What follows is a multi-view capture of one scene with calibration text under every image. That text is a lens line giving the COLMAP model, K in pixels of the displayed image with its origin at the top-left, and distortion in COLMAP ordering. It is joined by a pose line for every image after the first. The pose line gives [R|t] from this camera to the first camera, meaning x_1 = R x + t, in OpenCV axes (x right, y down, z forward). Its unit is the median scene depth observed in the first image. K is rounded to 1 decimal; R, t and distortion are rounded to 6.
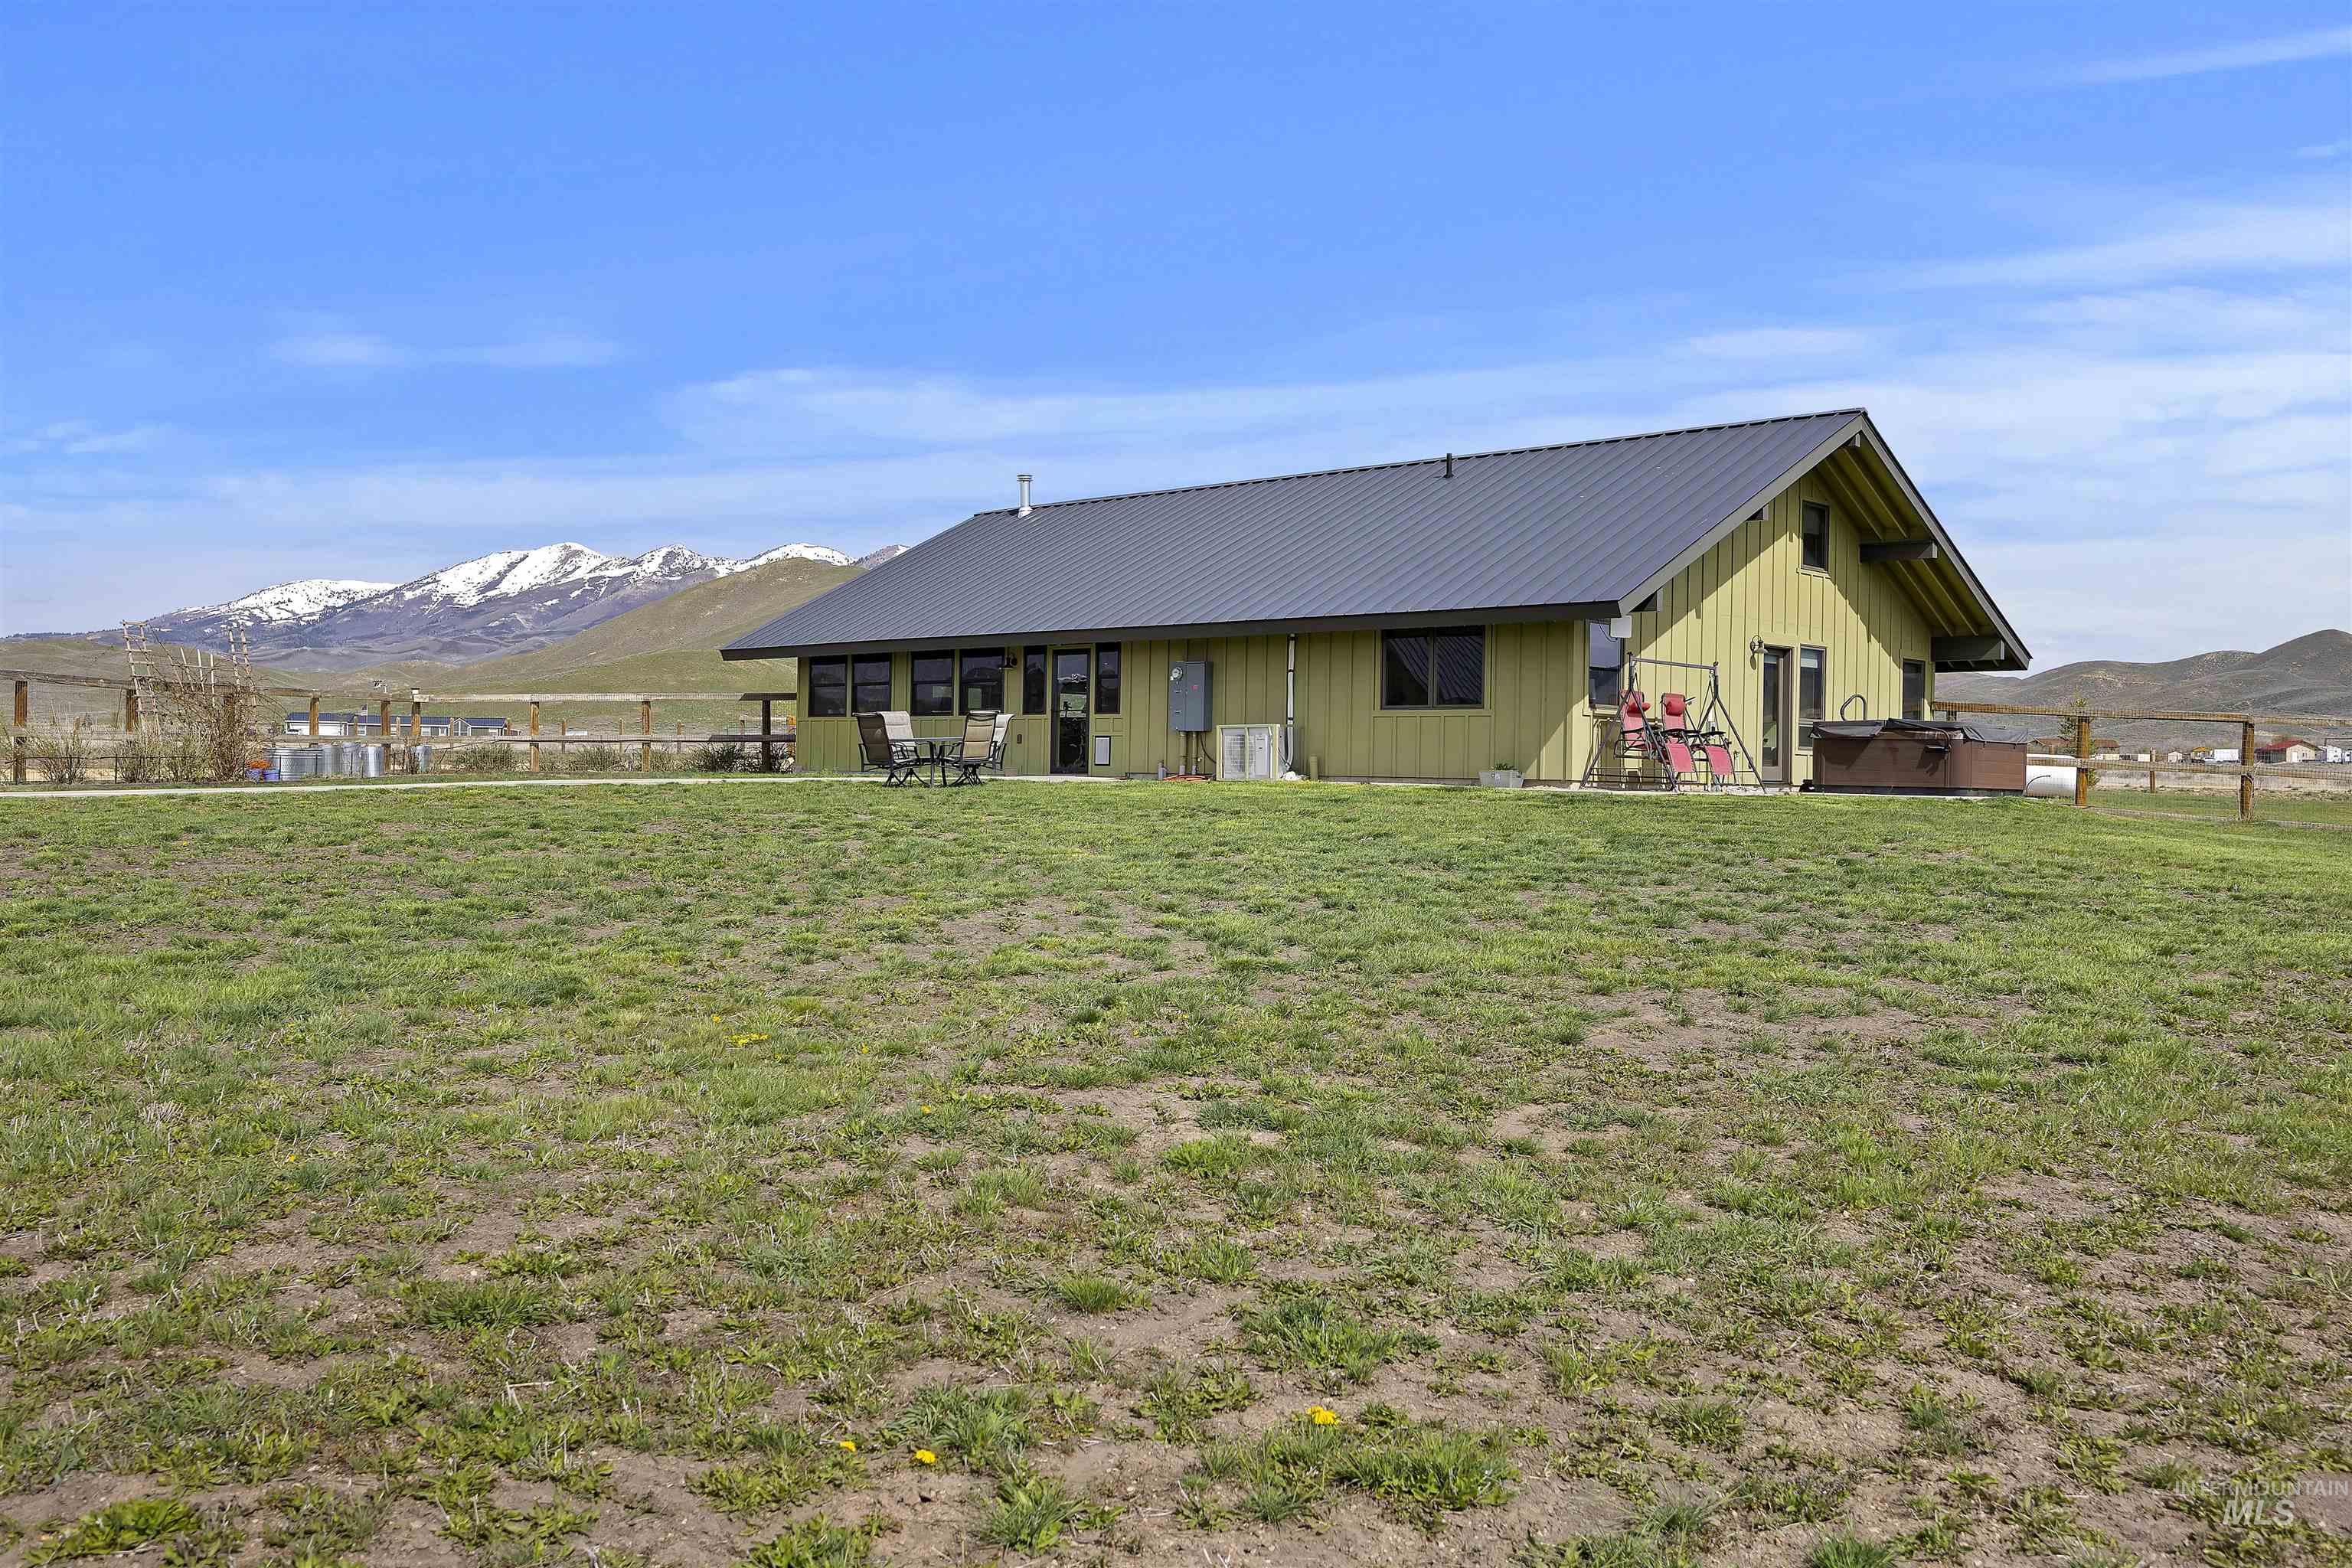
lens RADIAL K [[2034.9, 0, 1175.1], [0, 2034.9, 773.0], [0, 0, 1]] dist [0.000075, -0.000332]
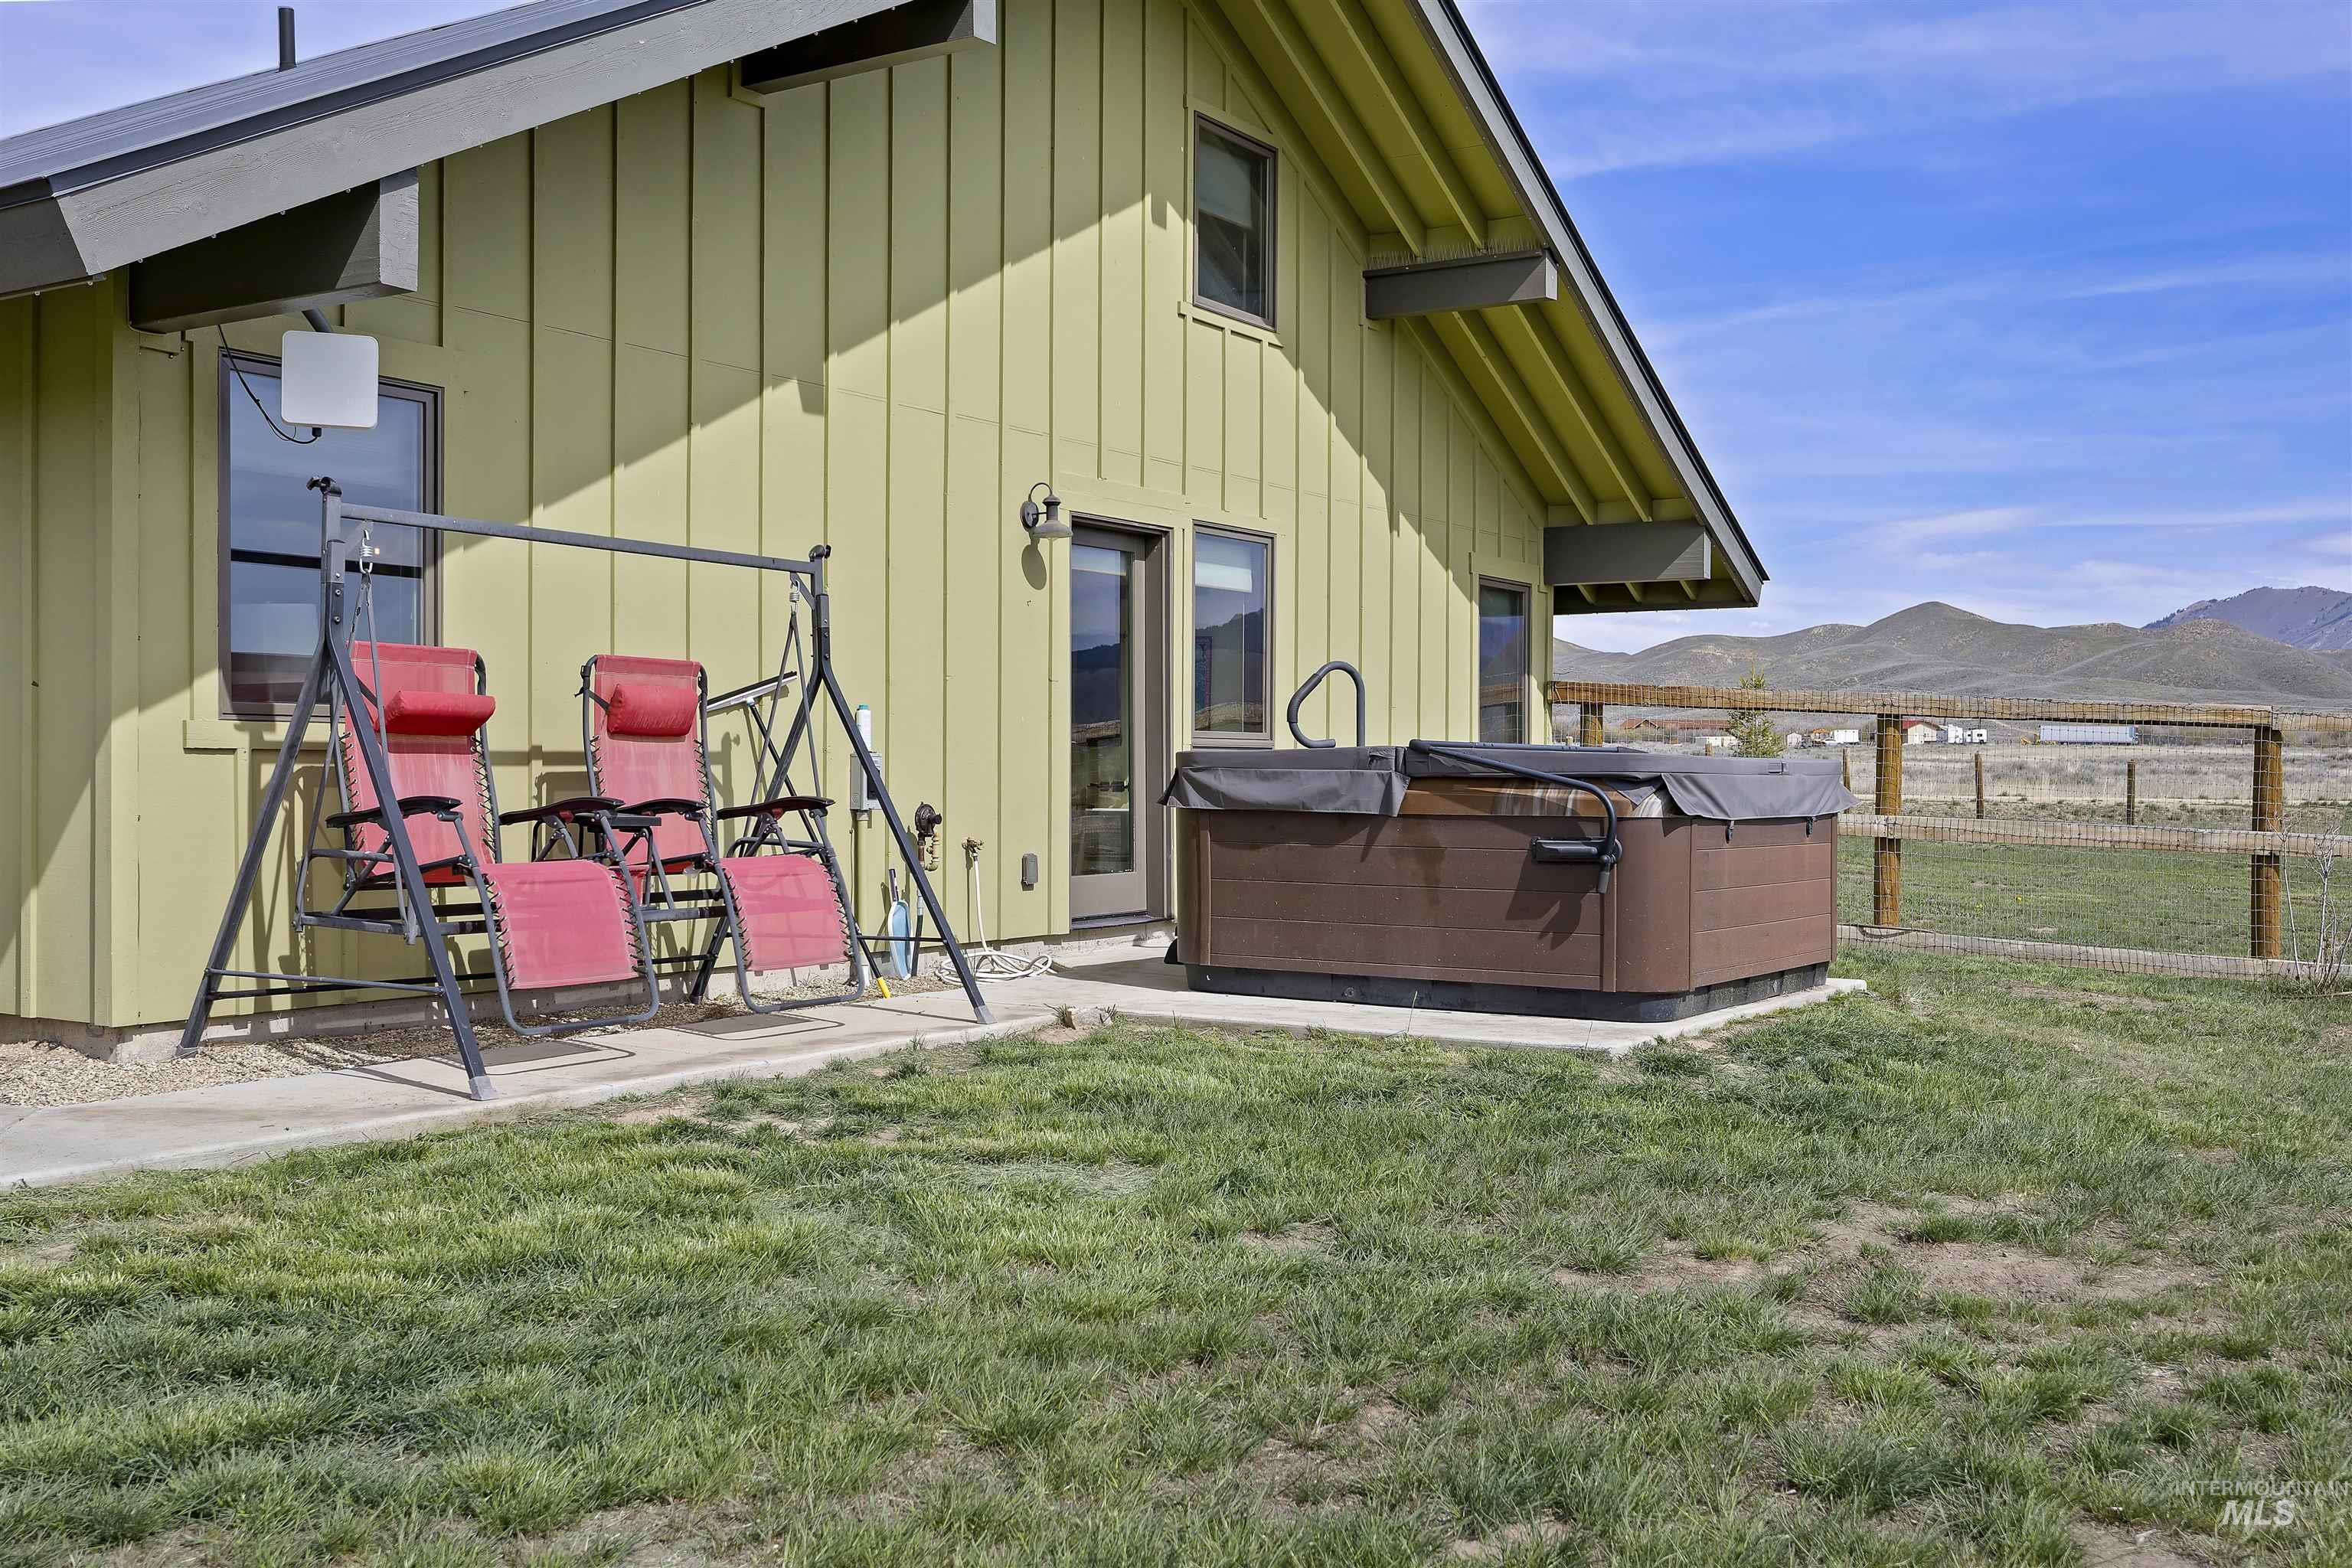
lens RADIAL K [[2310.9, 0, 1174.8], [0, 2310.9, 784.9], [0, 0, 1]] dist [-0.003791, 0.000000]
pose [[0.980054, -0.015180, 0.198149, 0.222447], [0.013446, 0.999859, 0.010094, -0.021818], [-0.198275, -0.007228, 0.980120, 0.604043]]
